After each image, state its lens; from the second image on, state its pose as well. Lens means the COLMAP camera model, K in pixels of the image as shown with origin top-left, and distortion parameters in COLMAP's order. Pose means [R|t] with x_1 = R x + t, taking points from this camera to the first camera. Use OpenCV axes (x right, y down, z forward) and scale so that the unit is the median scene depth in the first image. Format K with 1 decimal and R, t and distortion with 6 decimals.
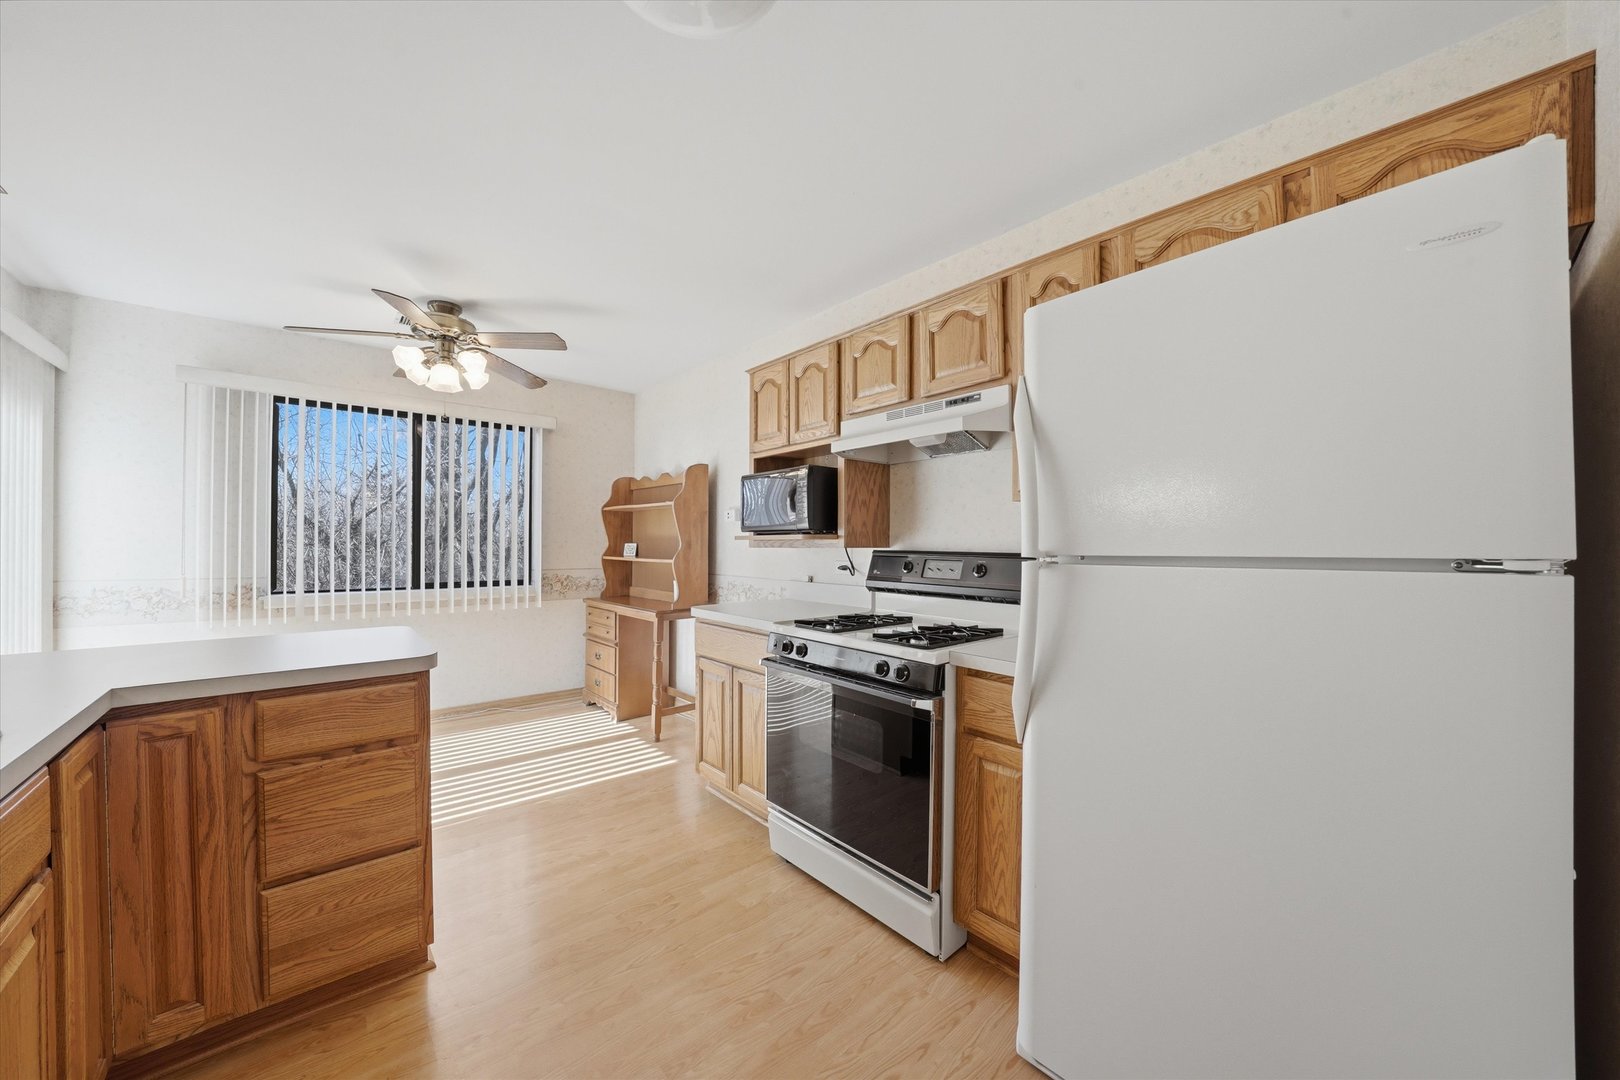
lens RADIAL K [[592.9, 0, 792.1], [0, 592.9, 541.0], [0, 0, 1]] dist [-0.001089, -0.000146]
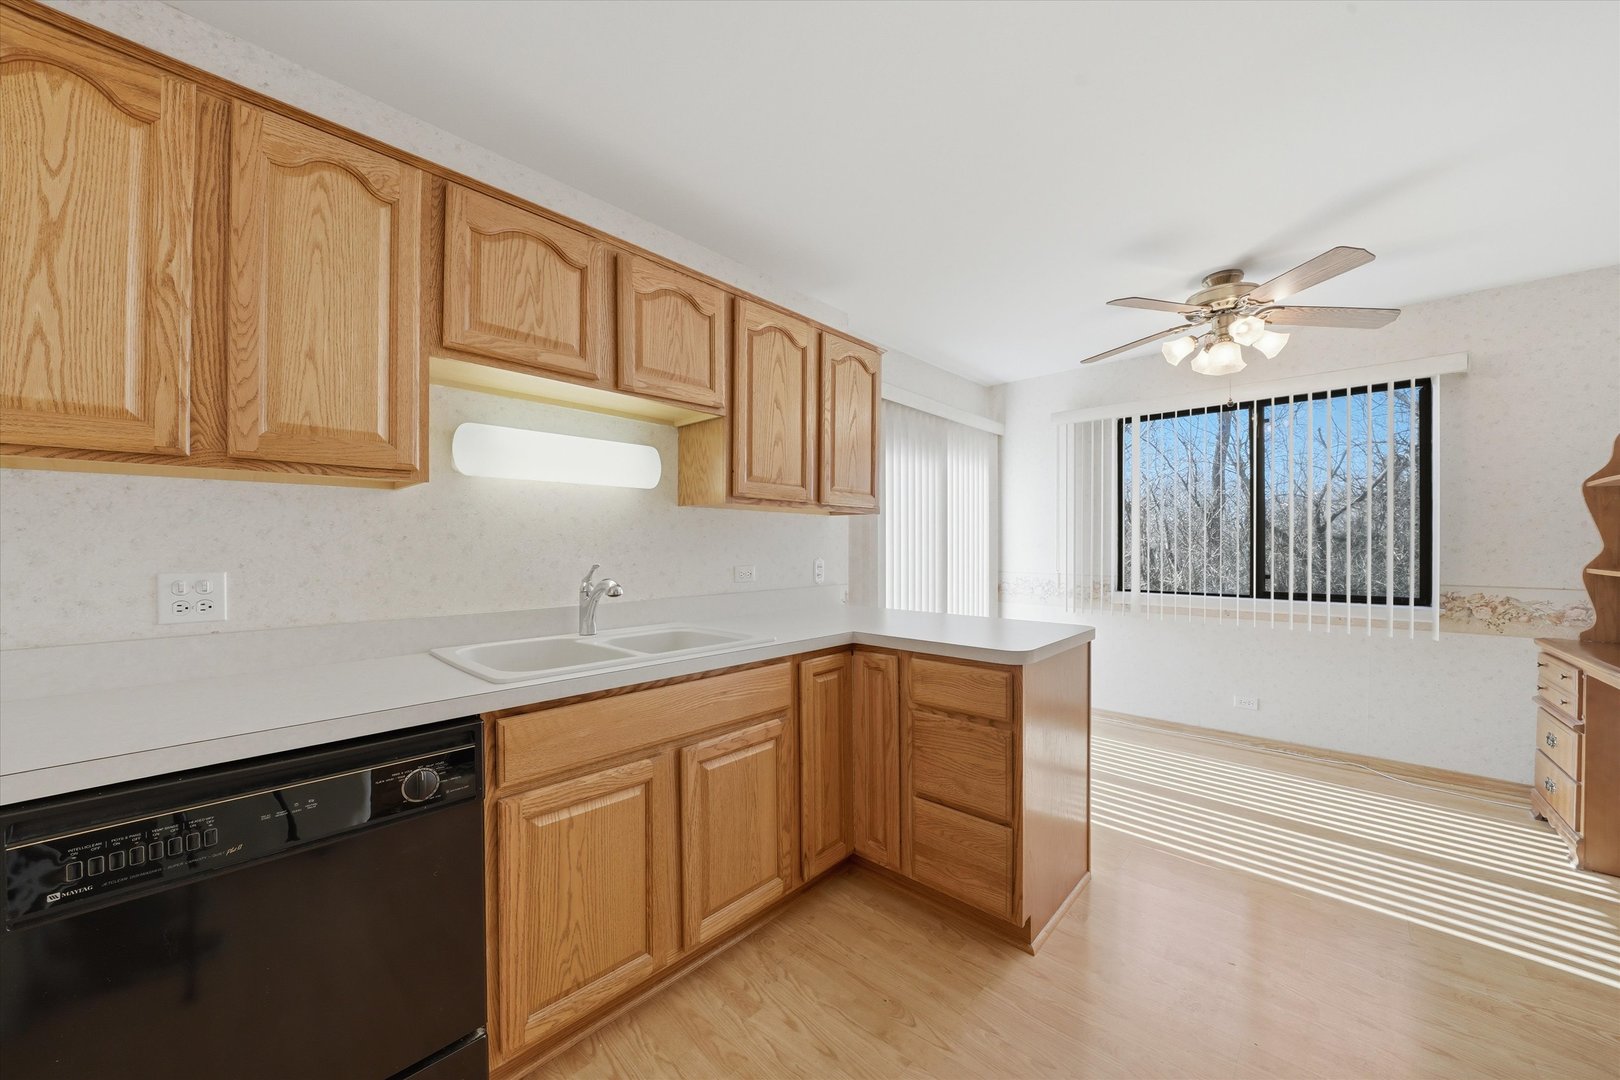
lens RADIAL K [[587.6, 0, 807.4], [0, 587.6, 549.7], [0, 0, 1]] dist [-0.001368, -0.000148]
pose [[0.113011, 0.000331, -0.993594, 0.205775], [0.004940, 0.999987, 0.000895, 0.005448], [0.993581, -0.005009, 0.113008, 0.278191]]
